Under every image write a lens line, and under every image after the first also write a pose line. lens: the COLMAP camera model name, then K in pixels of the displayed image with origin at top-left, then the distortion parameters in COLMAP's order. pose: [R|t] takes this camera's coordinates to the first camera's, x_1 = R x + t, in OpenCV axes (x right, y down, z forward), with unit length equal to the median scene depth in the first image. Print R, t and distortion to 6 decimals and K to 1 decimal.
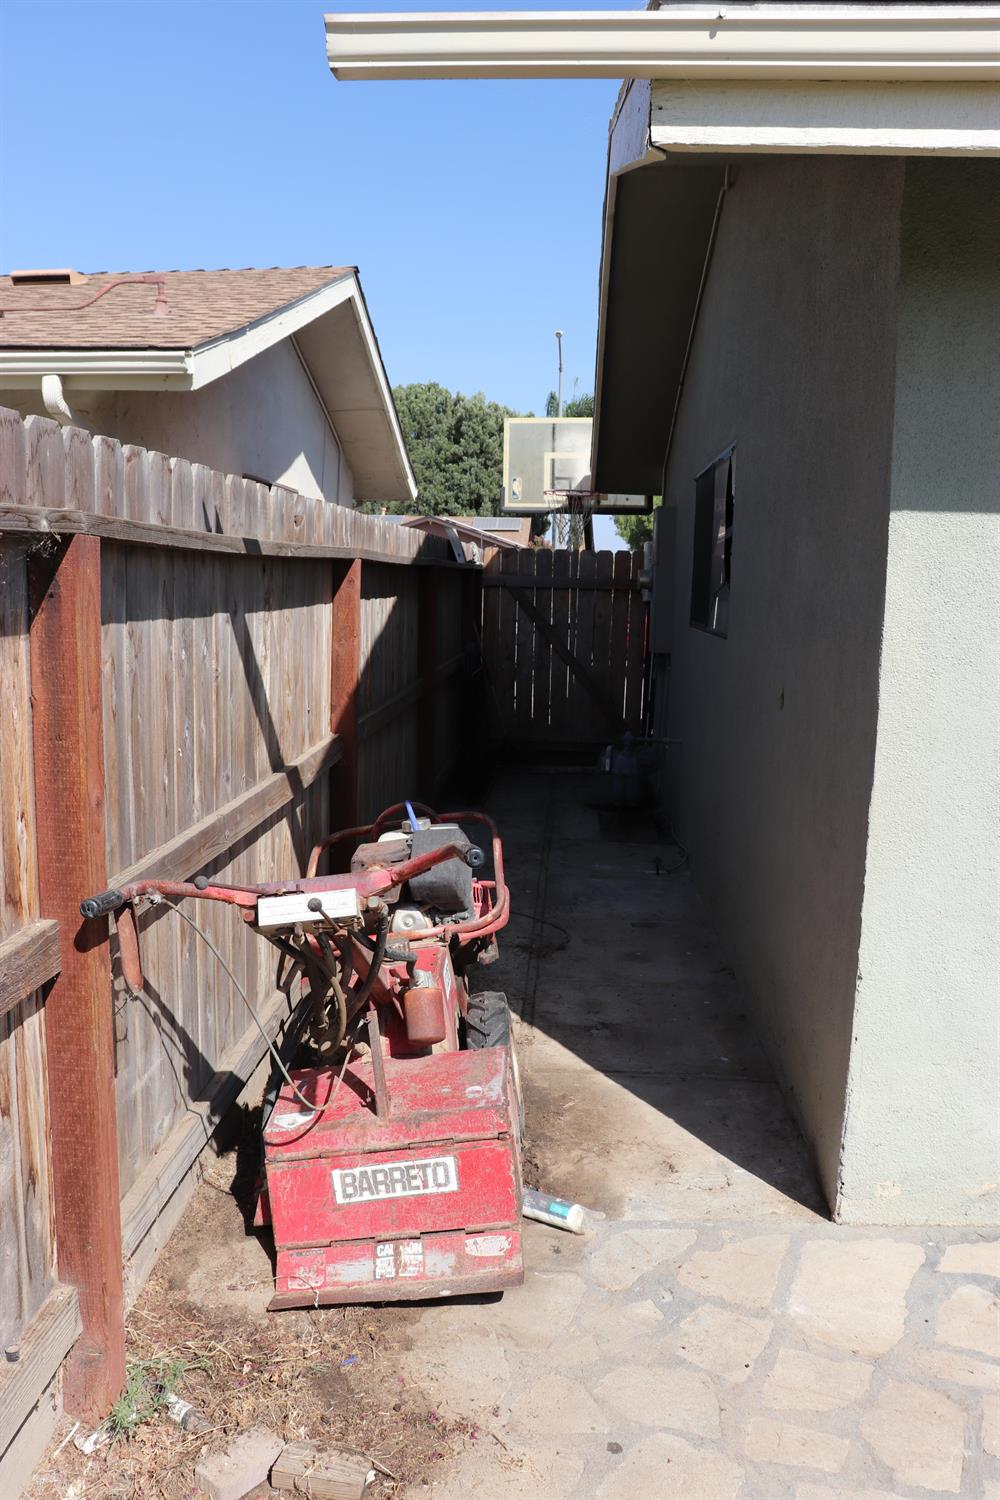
lens RADIAL K [[1232.9, 0, 496.5], [0, 1232.9, 759.2], [0, 0, 1]] dist [-0.178764, 0.160161]
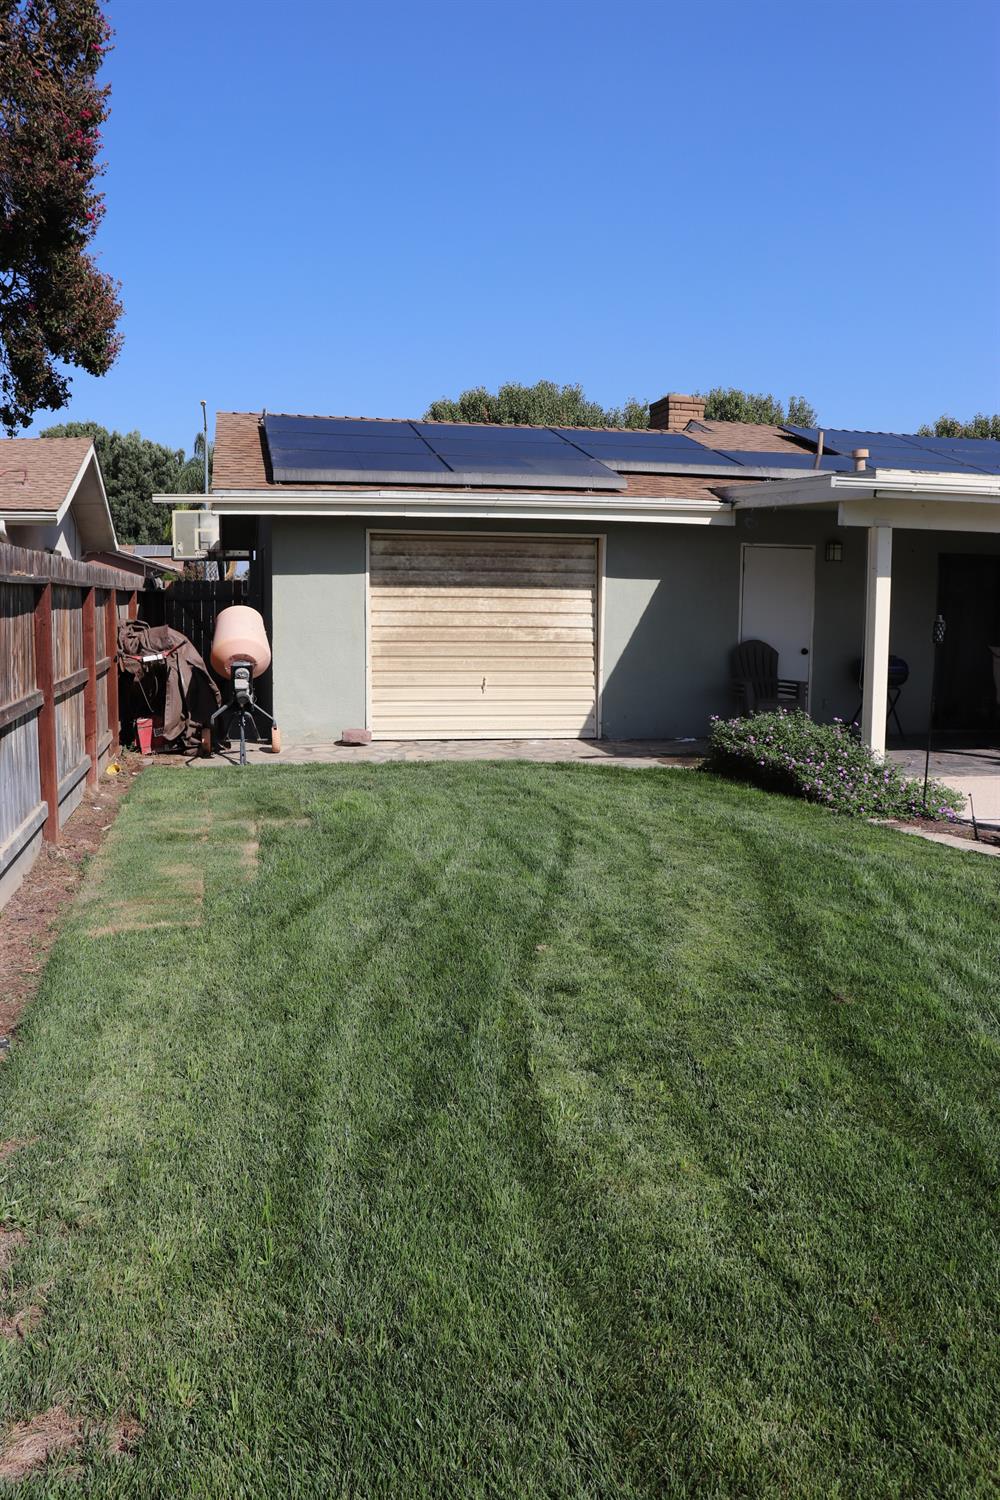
lens RADIAL K [[1228.7, 0, 502.0], [0, 1228.7, 789.7], [0, 0, 1]] dist [-0.183109, 0.166197]
pose [[0.960797, -0.053908, 0.271961, -0.031843], [0.050617, 0.998535, 0.019105, 0.134661], [-0.272593, -0.004590, 0.962118, -0.893562]]
